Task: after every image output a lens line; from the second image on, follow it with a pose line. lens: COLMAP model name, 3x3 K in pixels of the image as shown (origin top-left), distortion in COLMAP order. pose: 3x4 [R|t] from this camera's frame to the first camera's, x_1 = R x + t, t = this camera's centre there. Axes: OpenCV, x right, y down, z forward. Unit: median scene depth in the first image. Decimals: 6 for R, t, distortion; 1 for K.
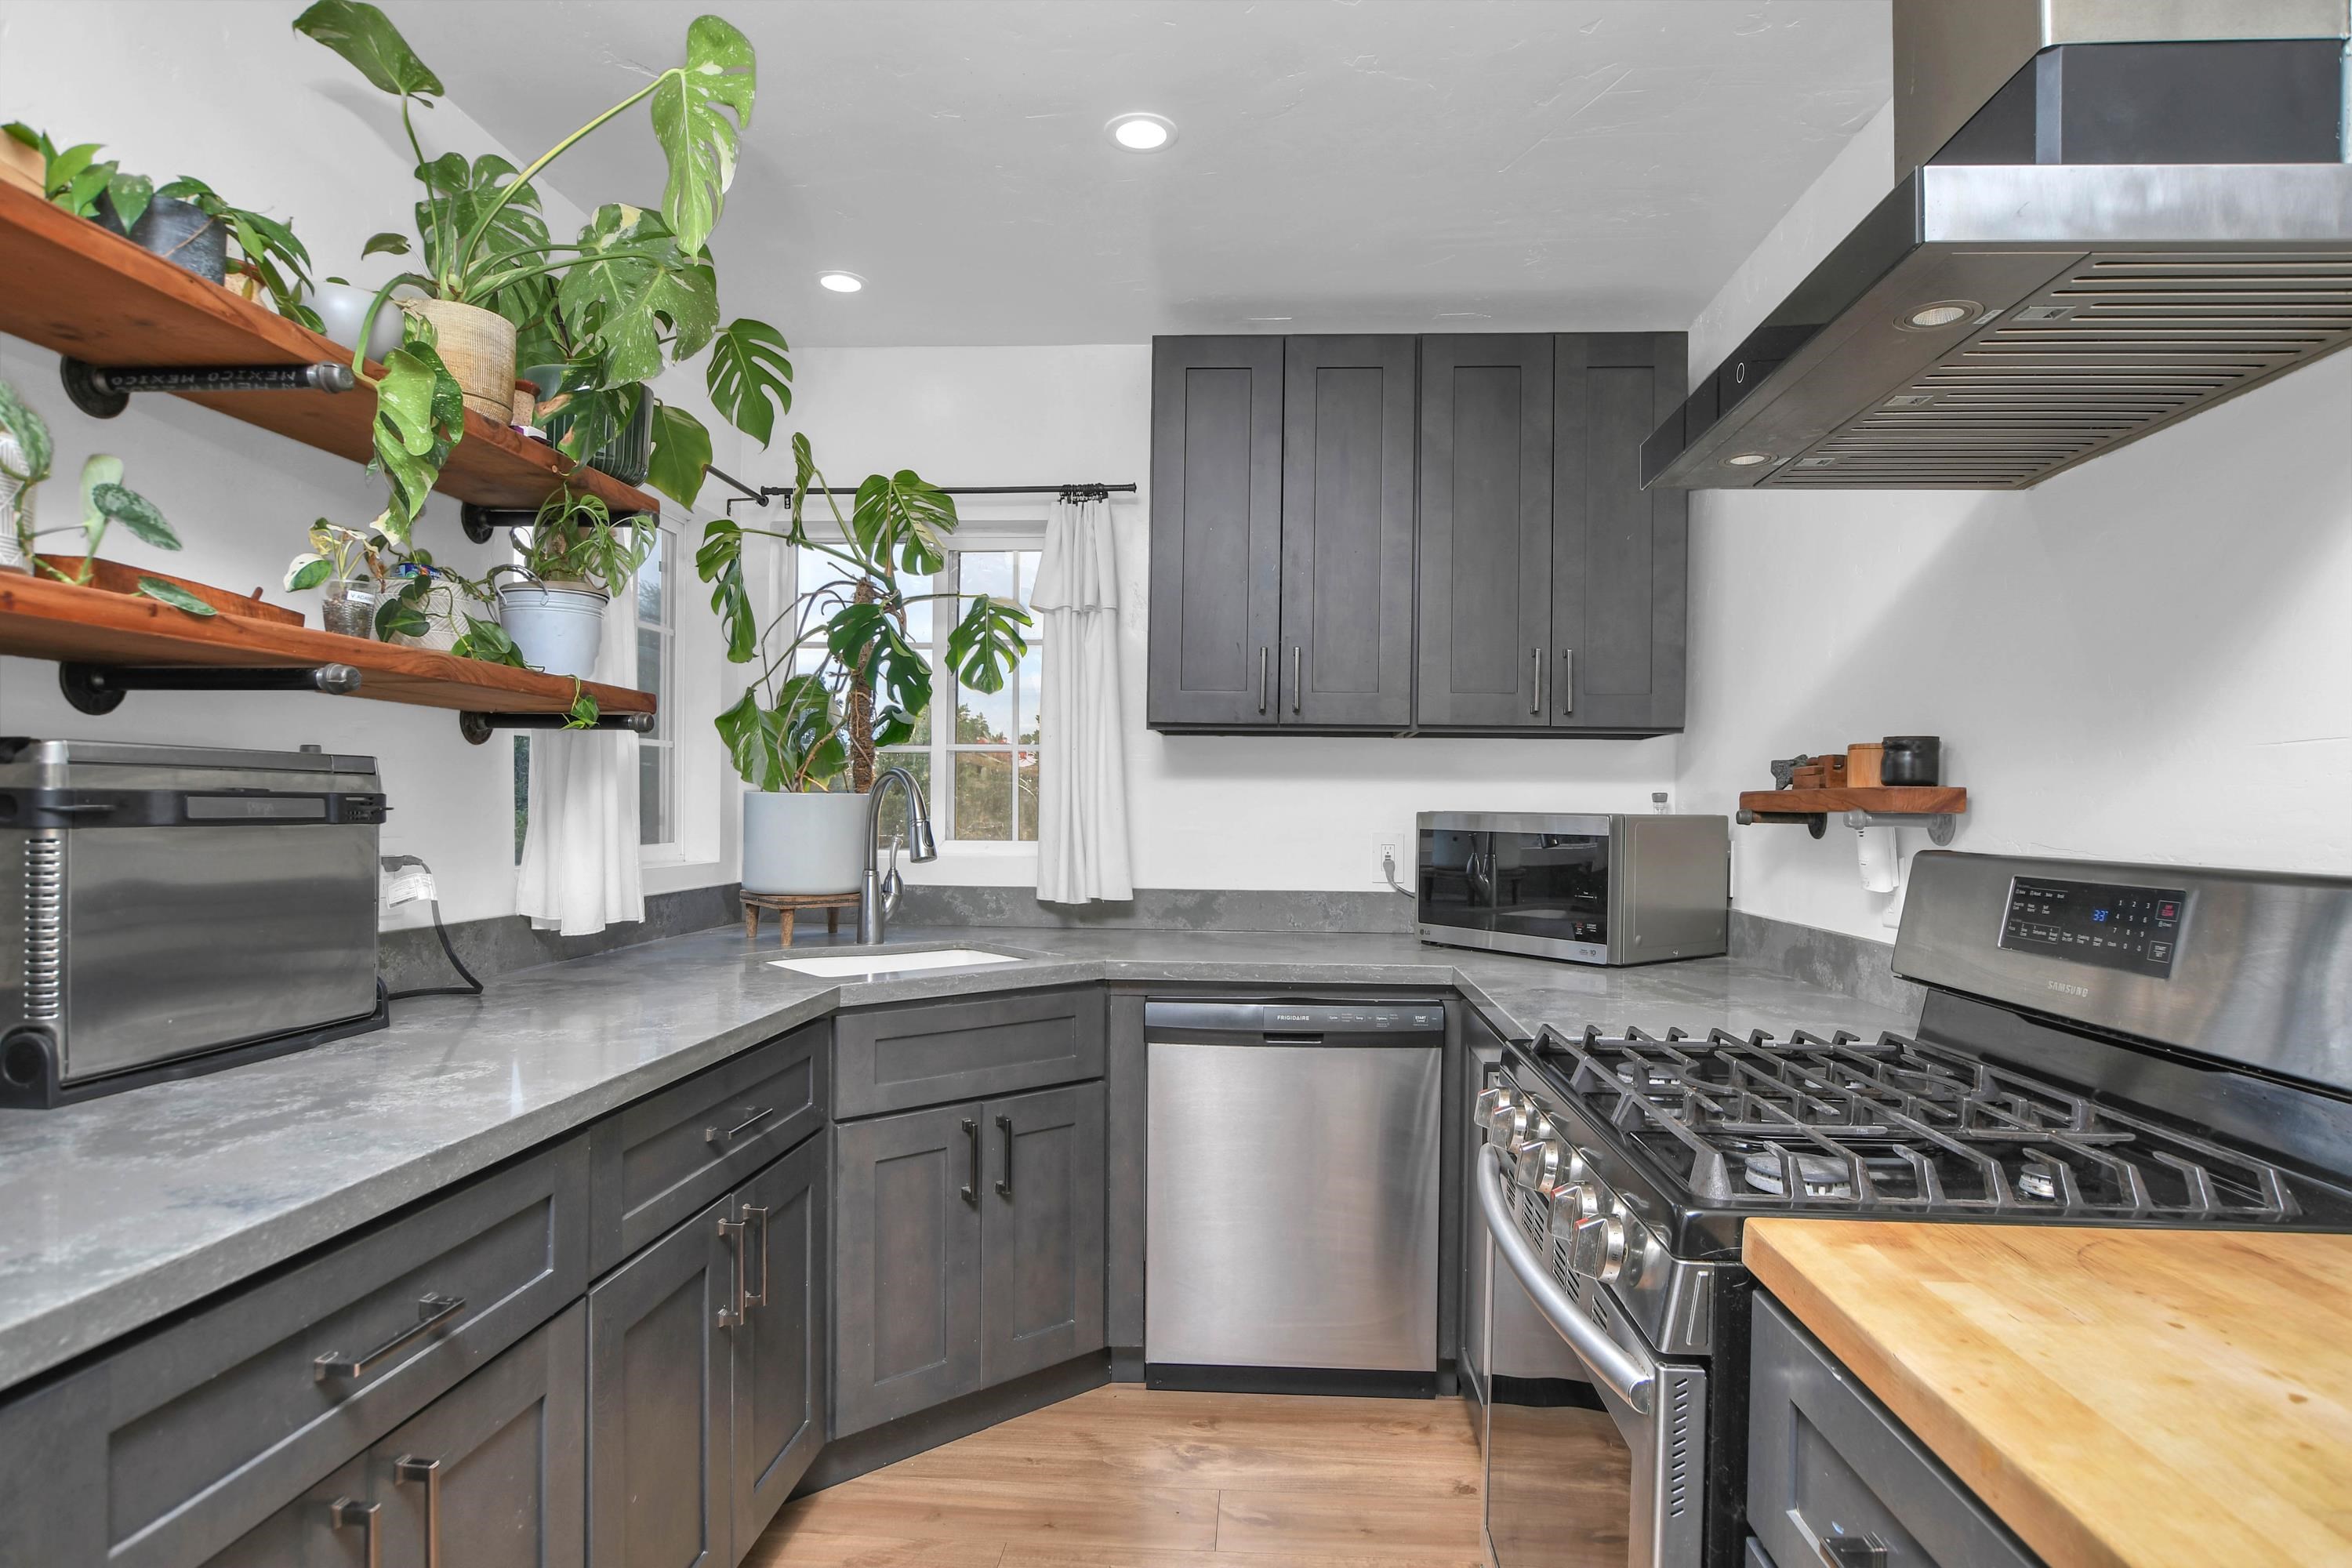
lens RADIAL K [[1287.8, 0, 1187.6], [0, 1287.8, 798.7], [0, 0, 1]] dist [-0.008273, -0.000862]
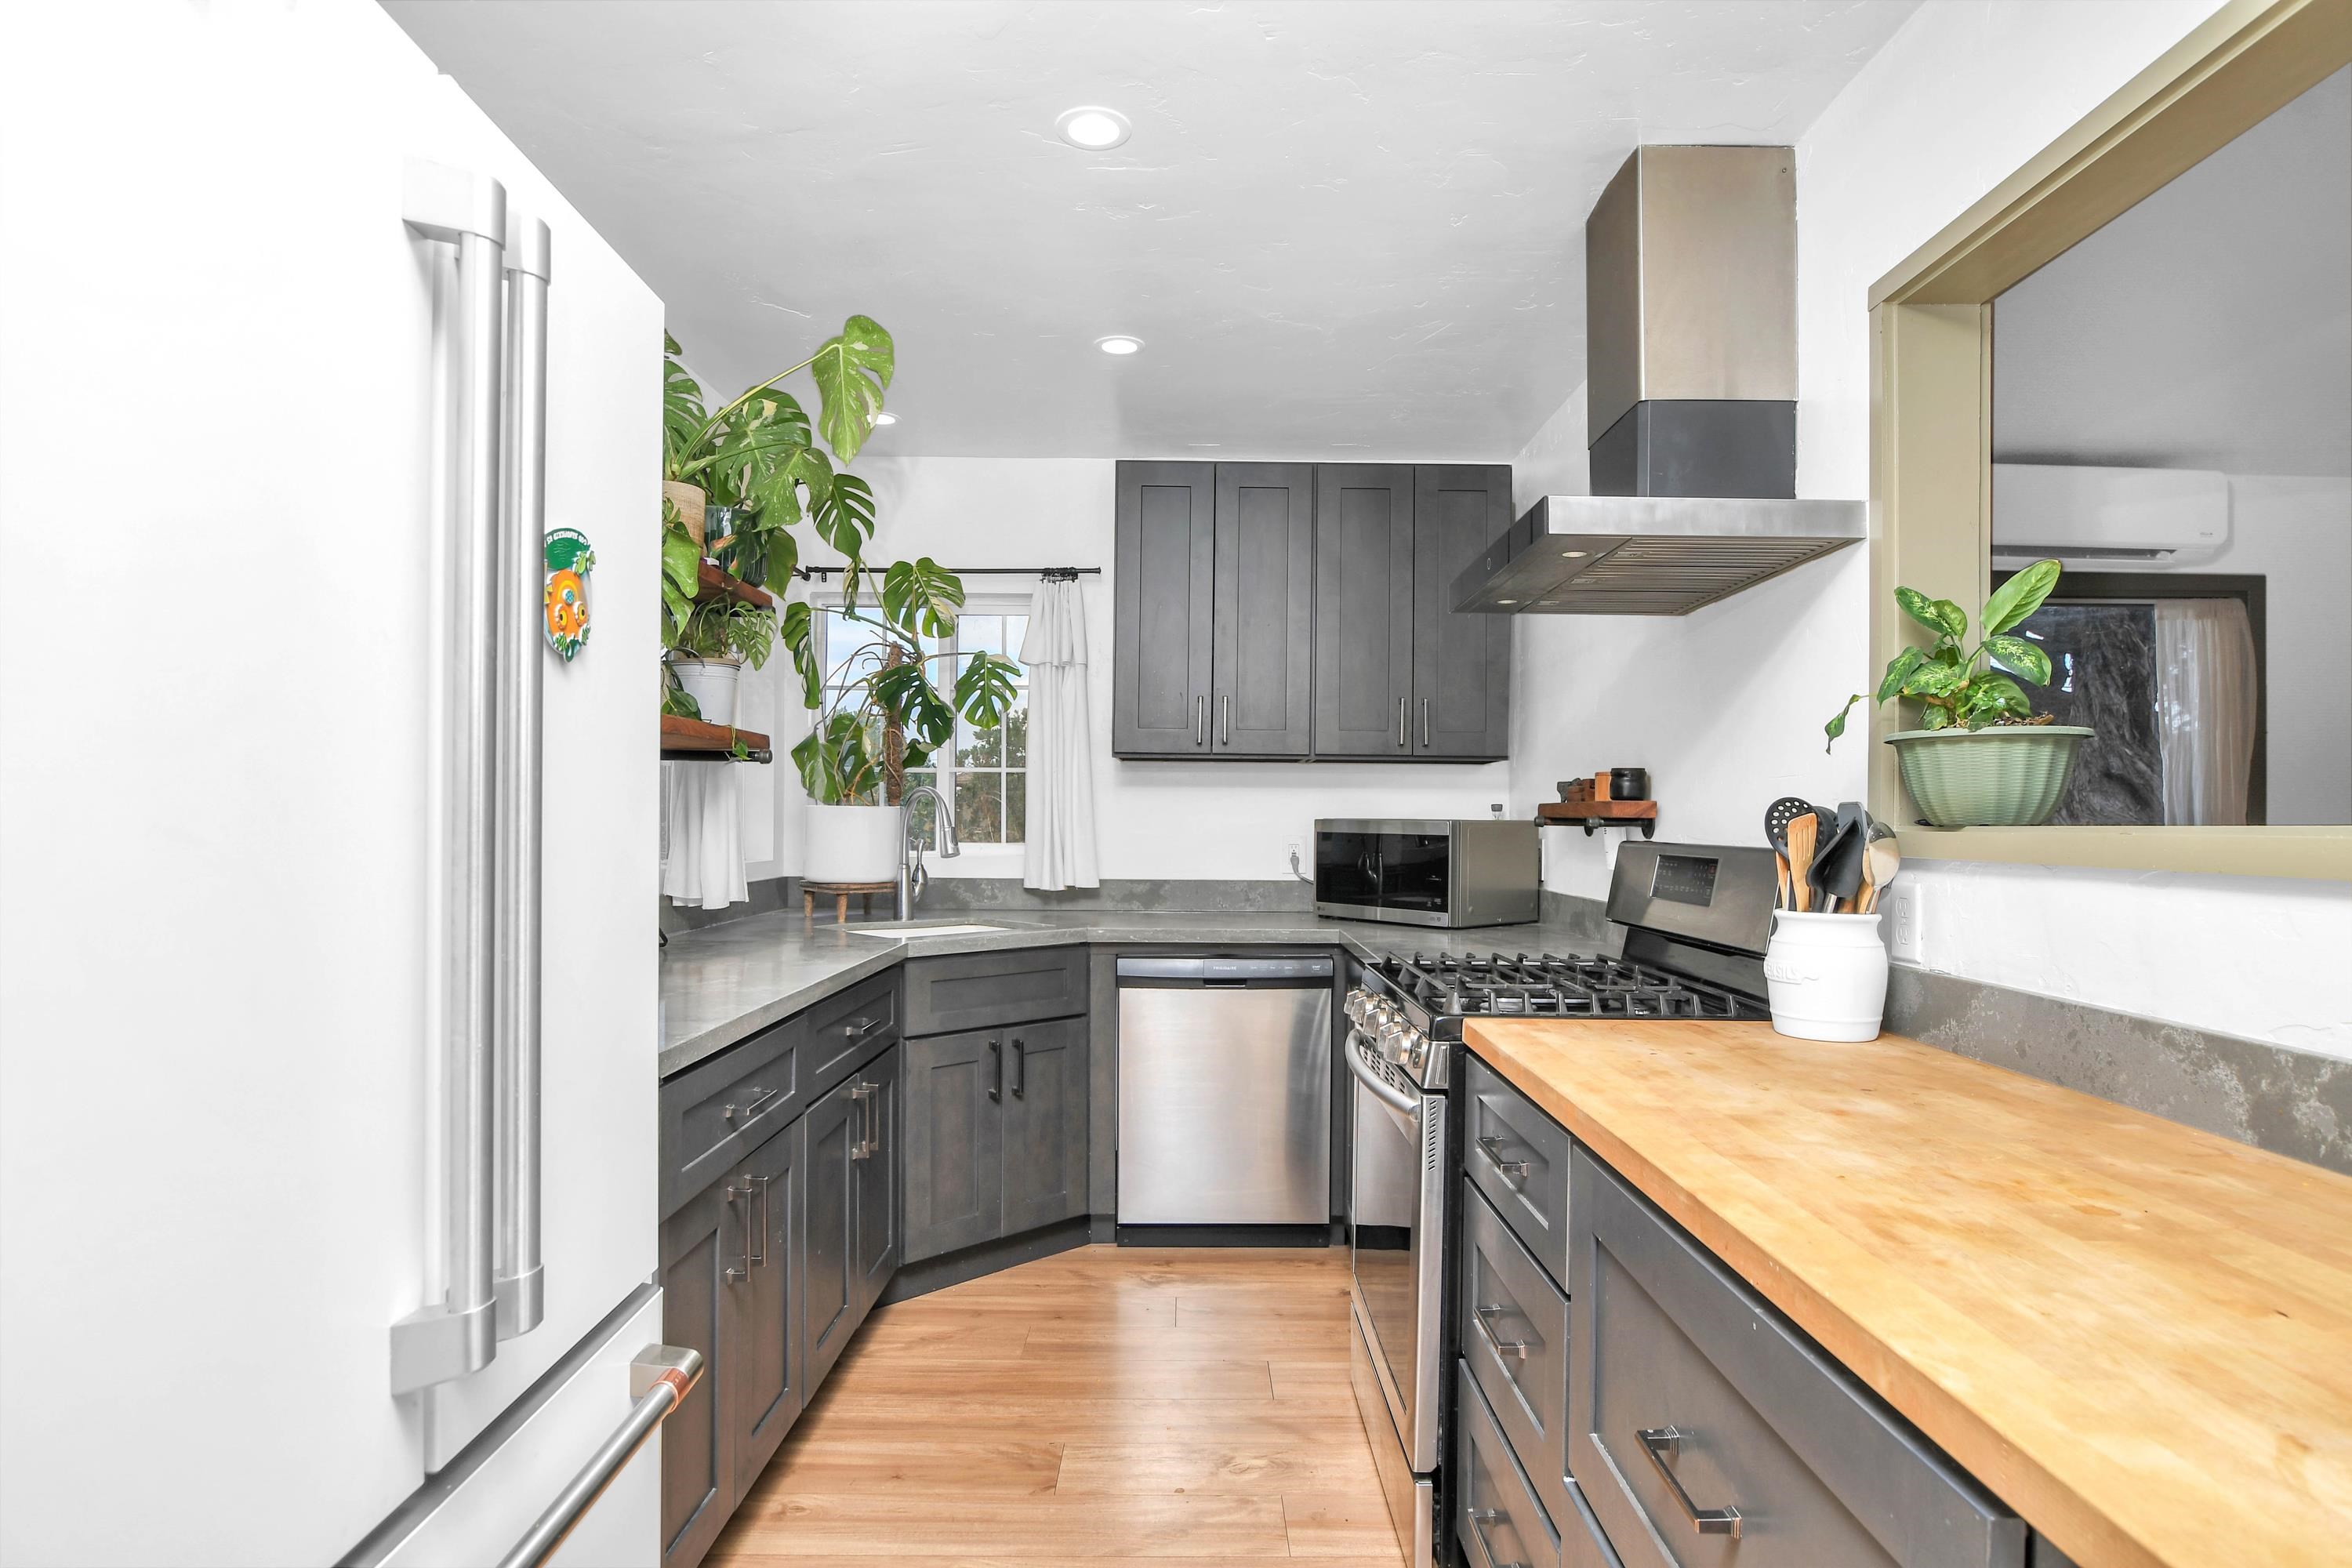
lens RADIAL K [[1287.8, 0, 1171.5], [0, 1287.8, 795.7], [0, 0, 1]] dist [-0.008273, -0.000862]
pose [[0.998516, -0.002191, 0.054412, -0.051807], [0.002754, 0.999943, -0.010279, -0.000538], [-0.054386, 0.010414, 0.998466, -0.392048]]
